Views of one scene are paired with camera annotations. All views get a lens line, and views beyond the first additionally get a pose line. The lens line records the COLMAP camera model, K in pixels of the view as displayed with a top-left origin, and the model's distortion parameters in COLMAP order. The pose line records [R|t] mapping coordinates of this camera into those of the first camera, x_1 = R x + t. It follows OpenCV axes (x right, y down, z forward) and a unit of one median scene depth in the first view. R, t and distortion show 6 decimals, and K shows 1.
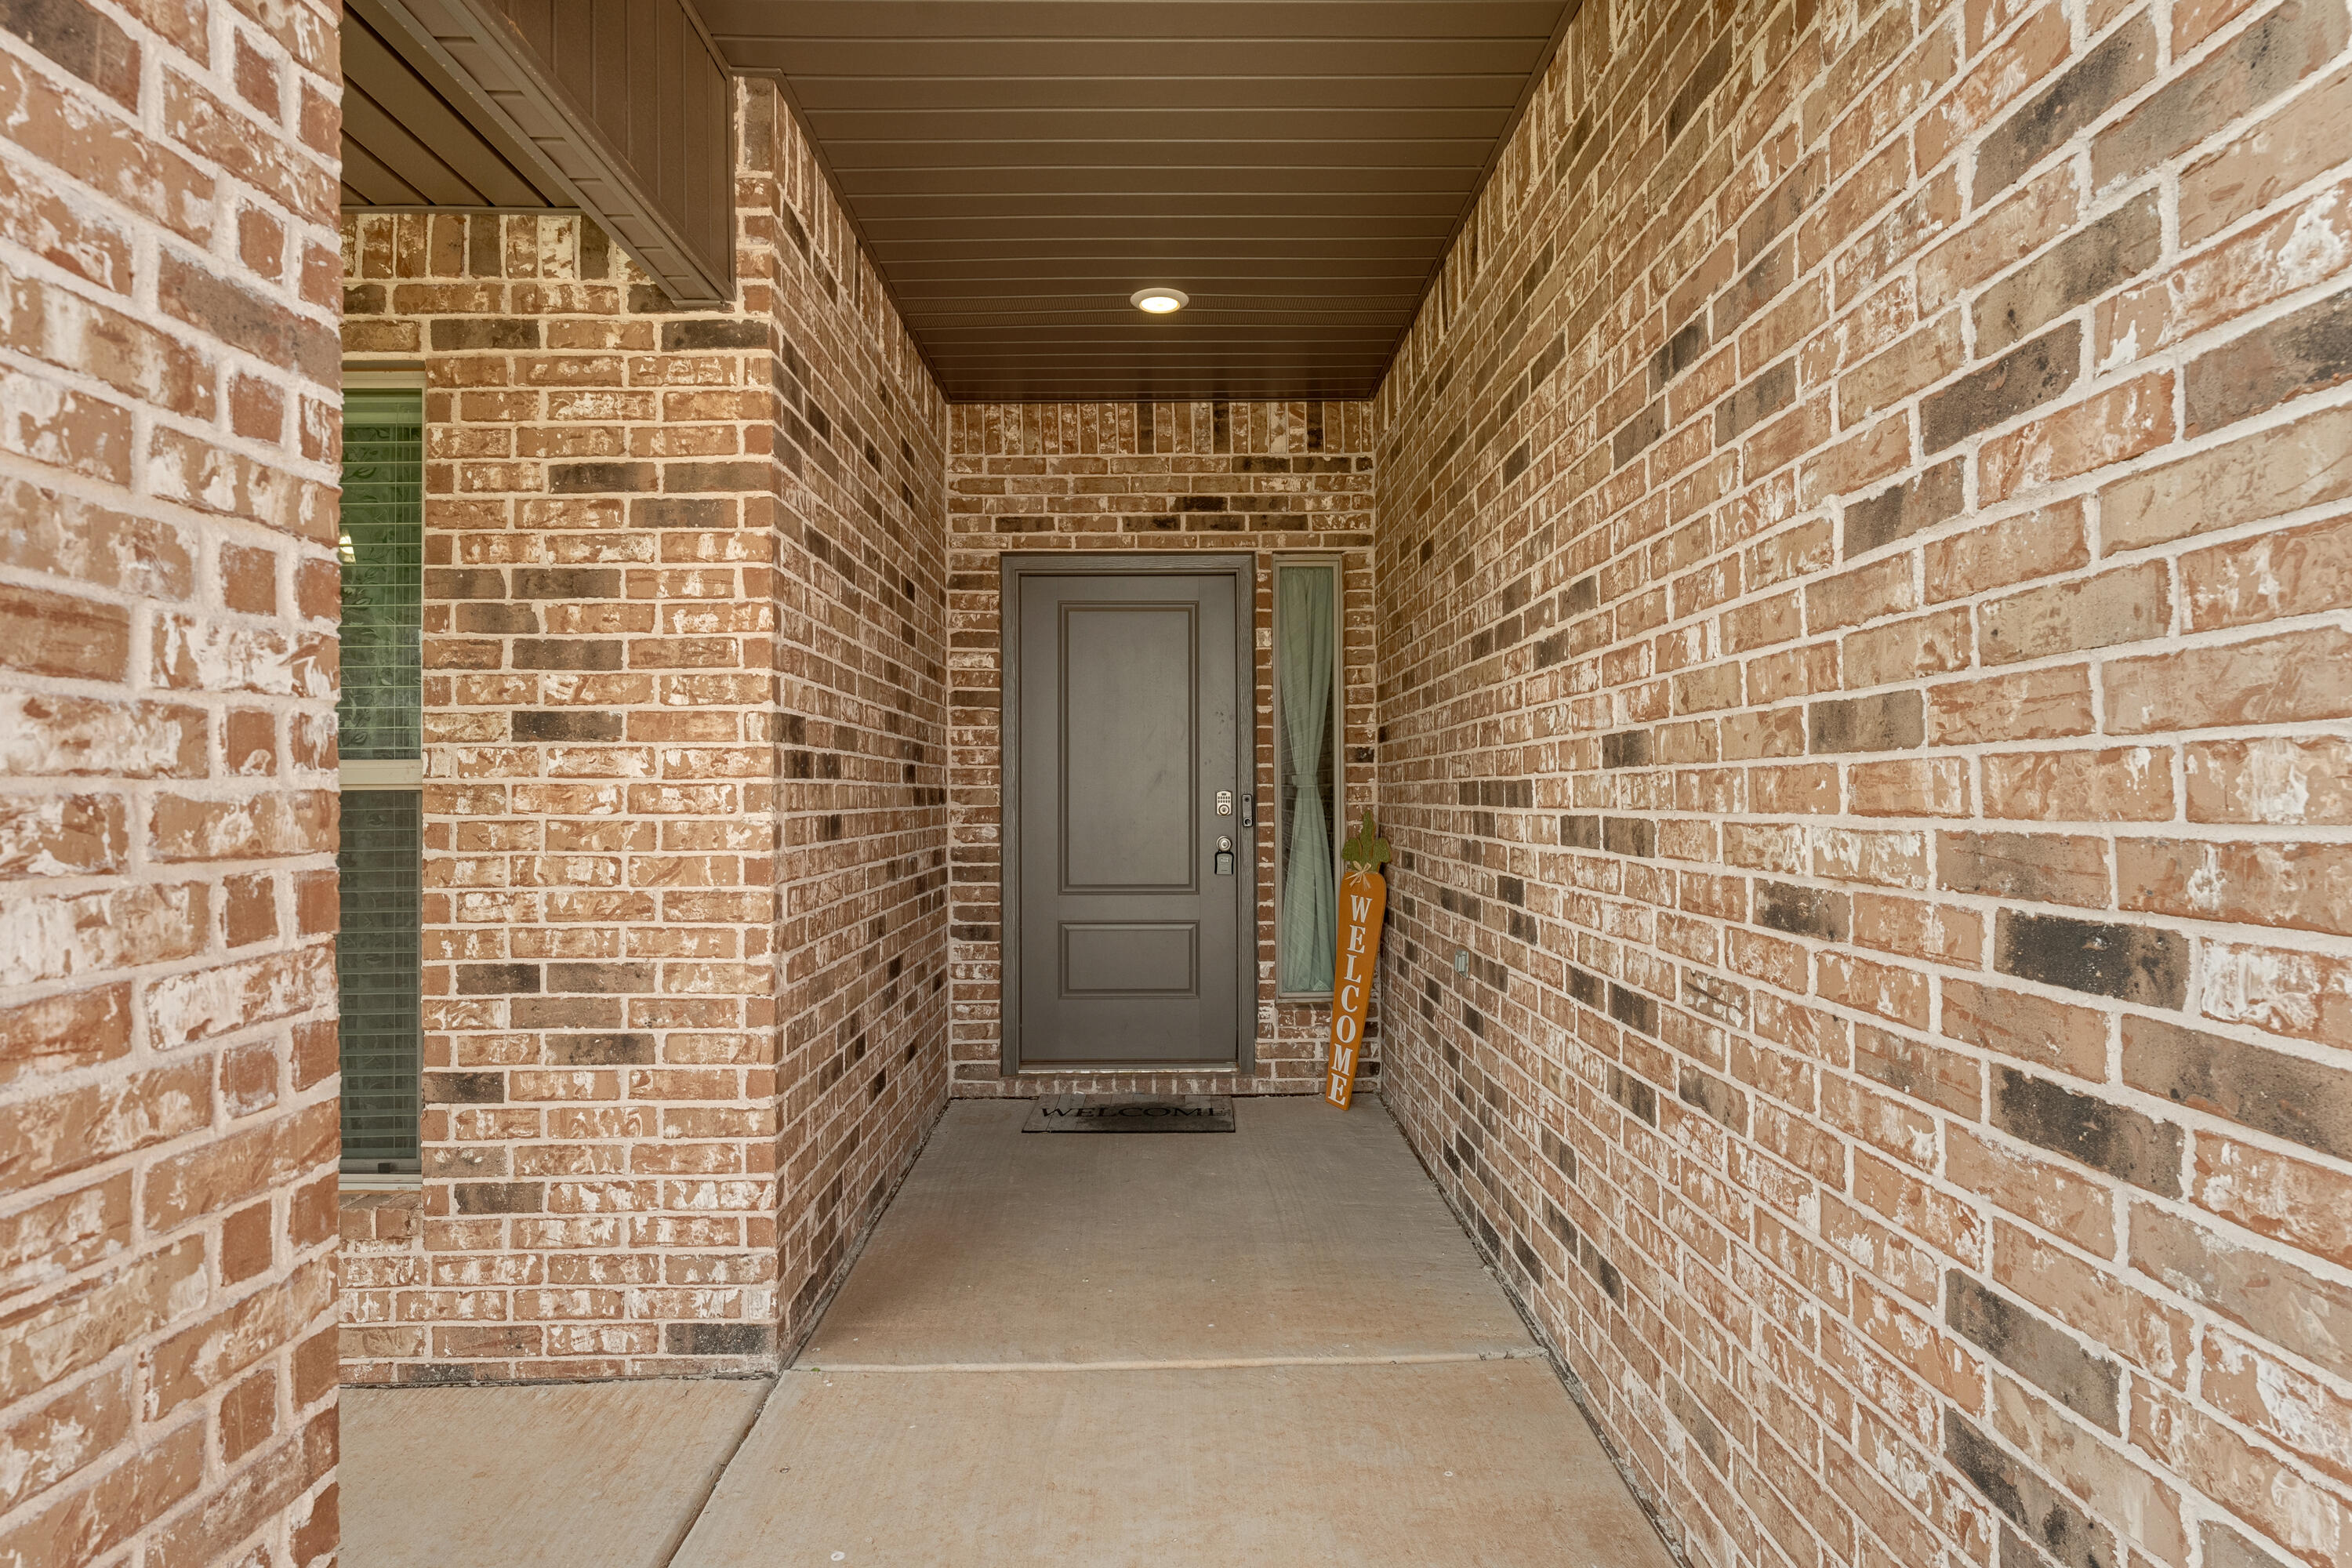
lens RADIAL K [[1182.0, 0, 1176.9], [0, 1182.0, 777.4], [0, 0, 1]] dist [0.000605, 0.000053]
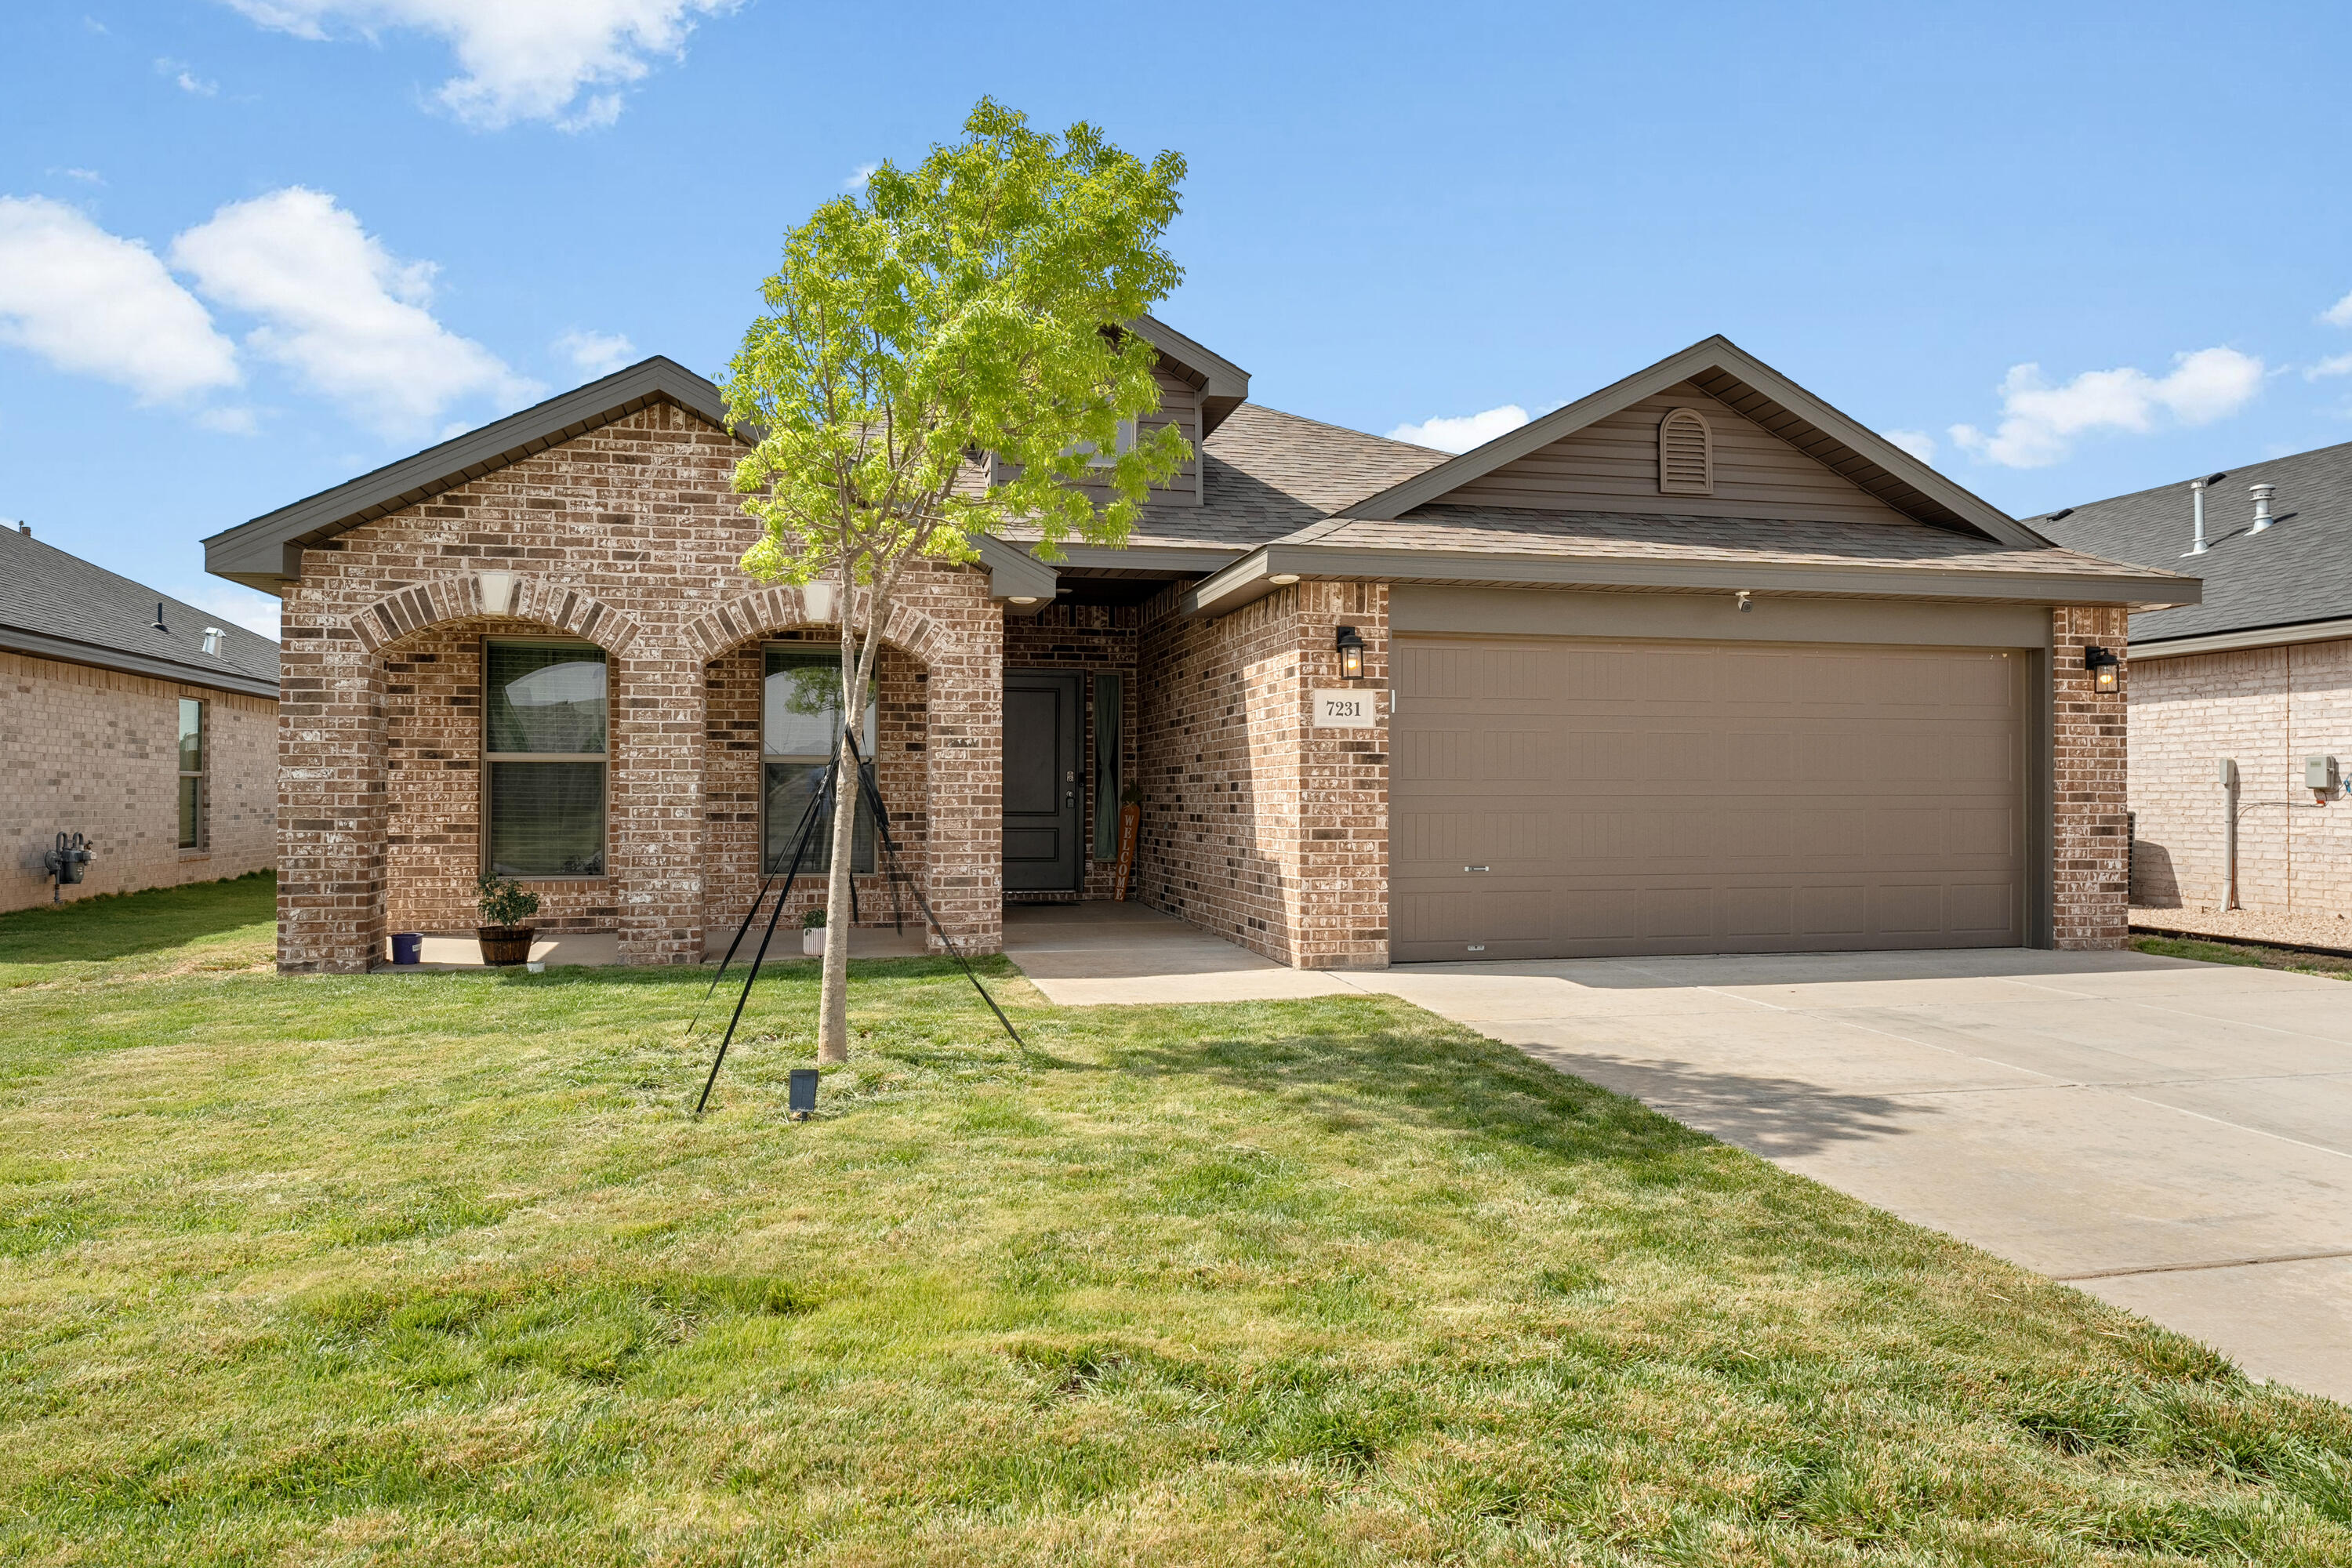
lens RADIAL K [[1581.0, 0, 1176.0], [0, 1581.0, 784.0], [0, 0, 1]] dist [0.006924, 0.001520]
pose [[0.977866, 0.010293, 0.208979, -0.765472], [-0.011065, 0.999936, 0.002528, 0.048599], [-0.208940, -0.004784, 0.977917, -3.904998]]
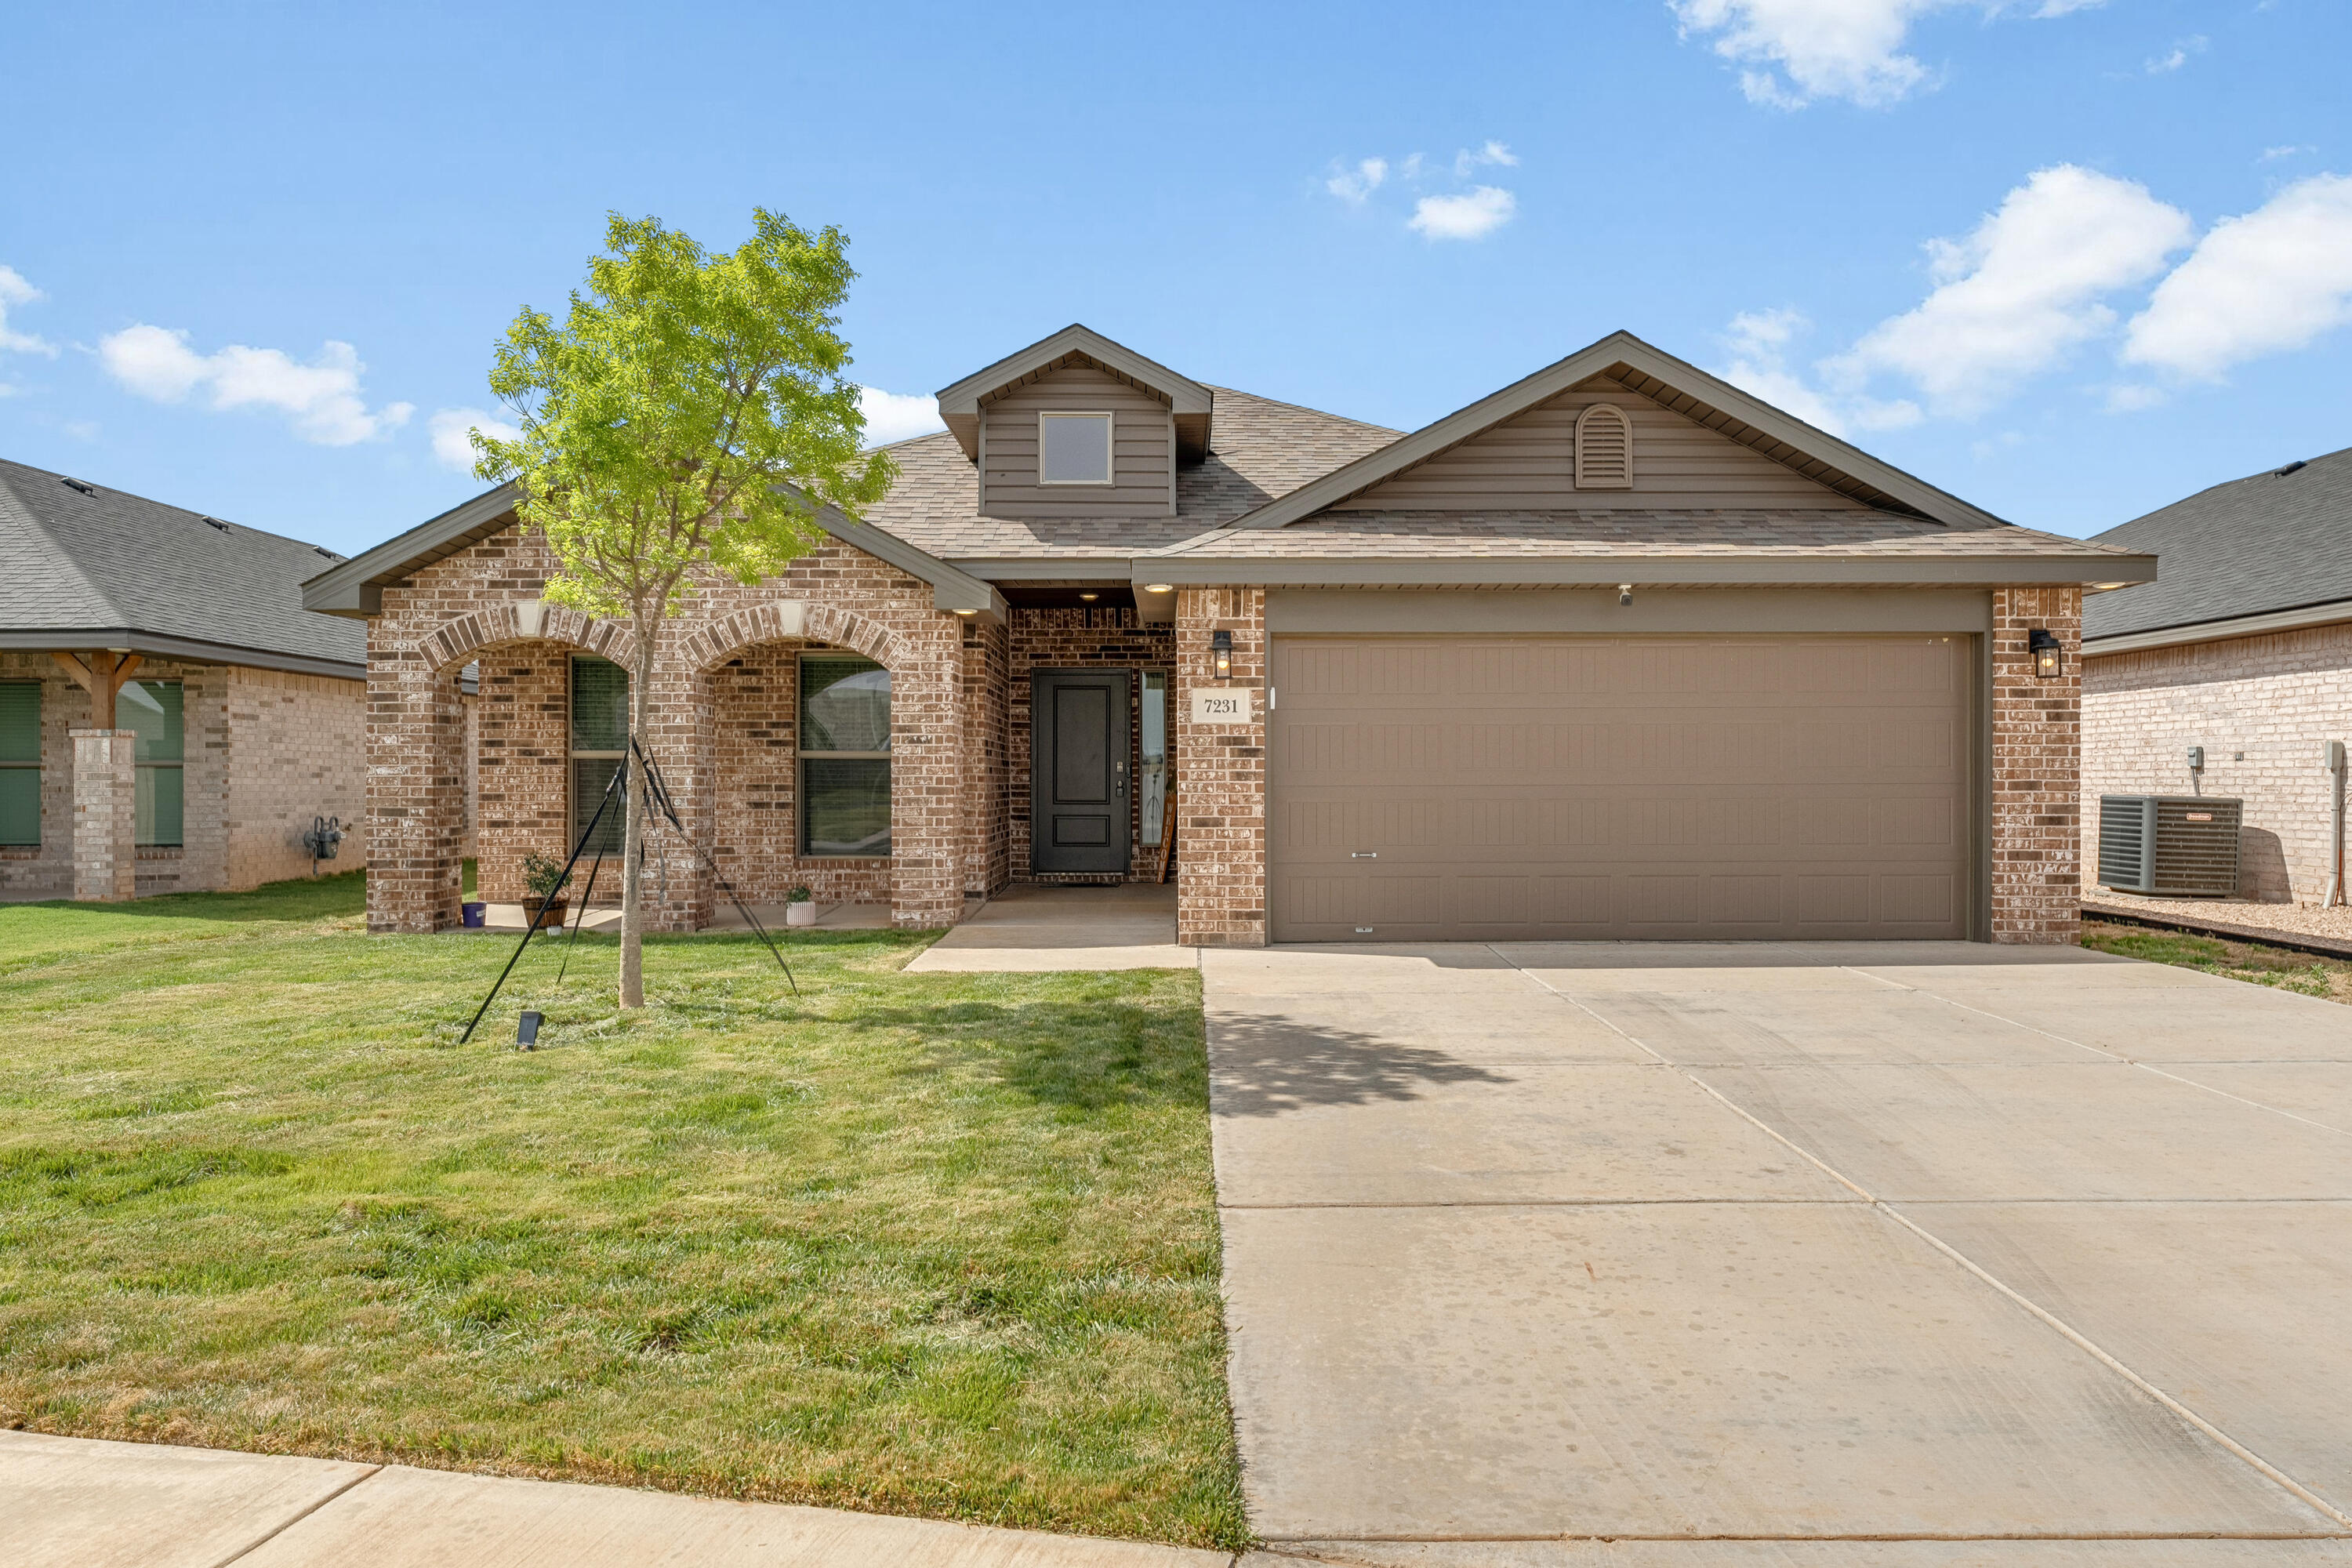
lens RADIAL K [[1581.0, 0, 1176.0], [0, 1581.0, 784.0], [0, 0, 1]] dist [0.006924, 0.001520]
pose [[0.999905, 0.005498, -0.012646, 0.378818], [-0.005307, 0.999872, 0.015079, 0.013111], [0.012727, -0.015011, 0.999806, -4.393112]]
